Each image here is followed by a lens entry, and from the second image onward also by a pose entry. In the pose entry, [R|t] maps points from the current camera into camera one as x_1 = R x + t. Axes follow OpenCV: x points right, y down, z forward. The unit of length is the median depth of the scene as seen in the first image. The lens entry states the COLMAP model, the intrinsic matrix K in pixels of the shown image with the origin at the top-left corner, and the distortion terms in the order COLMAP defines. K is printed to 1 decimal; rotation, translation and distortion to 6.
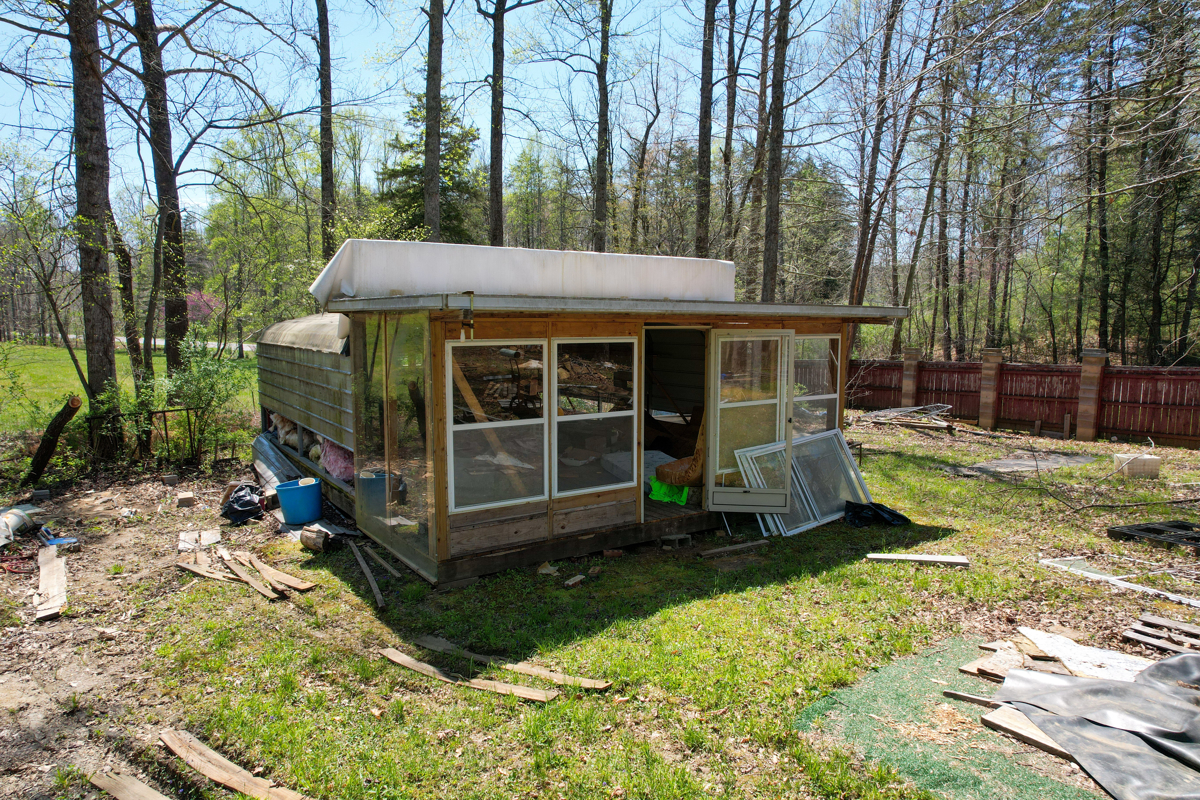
lens RADIAL K [[765.3, 0, 607.2], [0, 765.3, 399.8], [0, 0, 1]] dist [-0.071961, 0.060666]
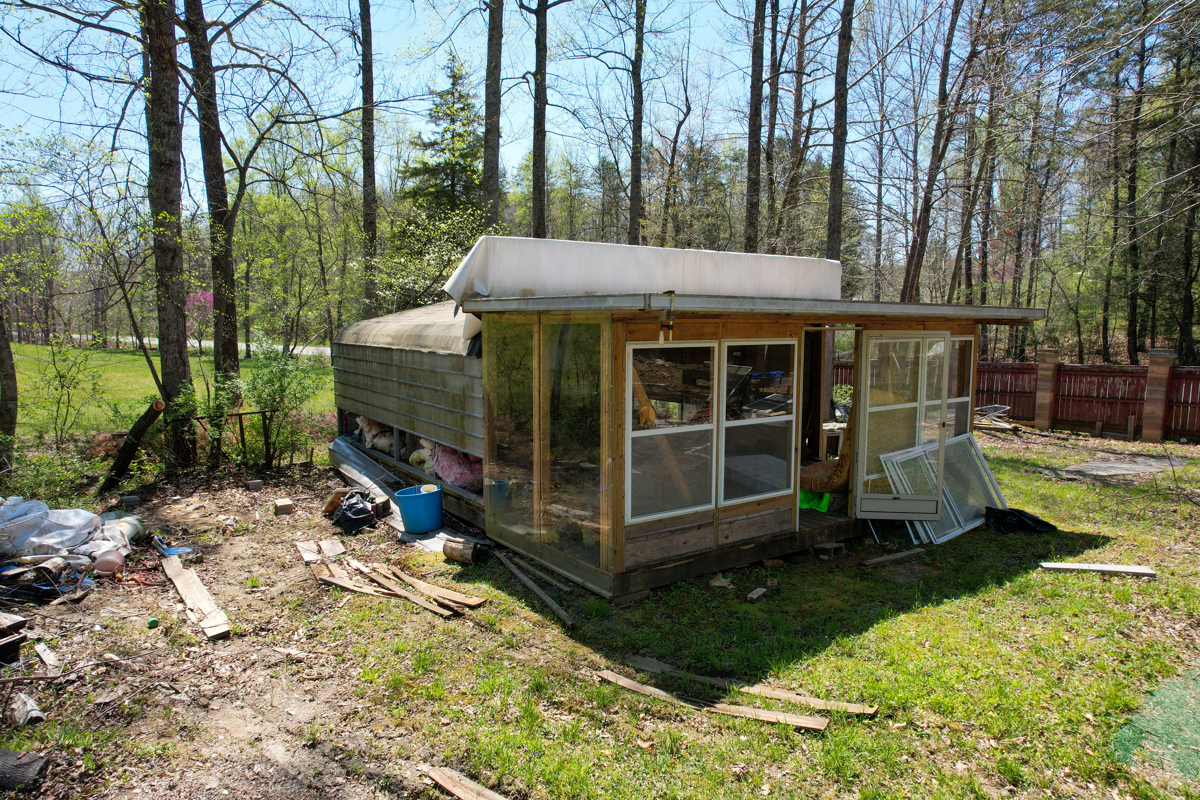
lens RADIAL K [[765.3, 0, 599.7], [0, 765.3, 397.9], [0, 0, 1]] dist [-0.071961, 0.060666]
pose [[0.999997, -0.000454, 0.002530, -0.192831], [0.000459, 0.999998, -0.001920, -0.005353], [-0.002529, 0.001921, 0.999995, 0.037215]]
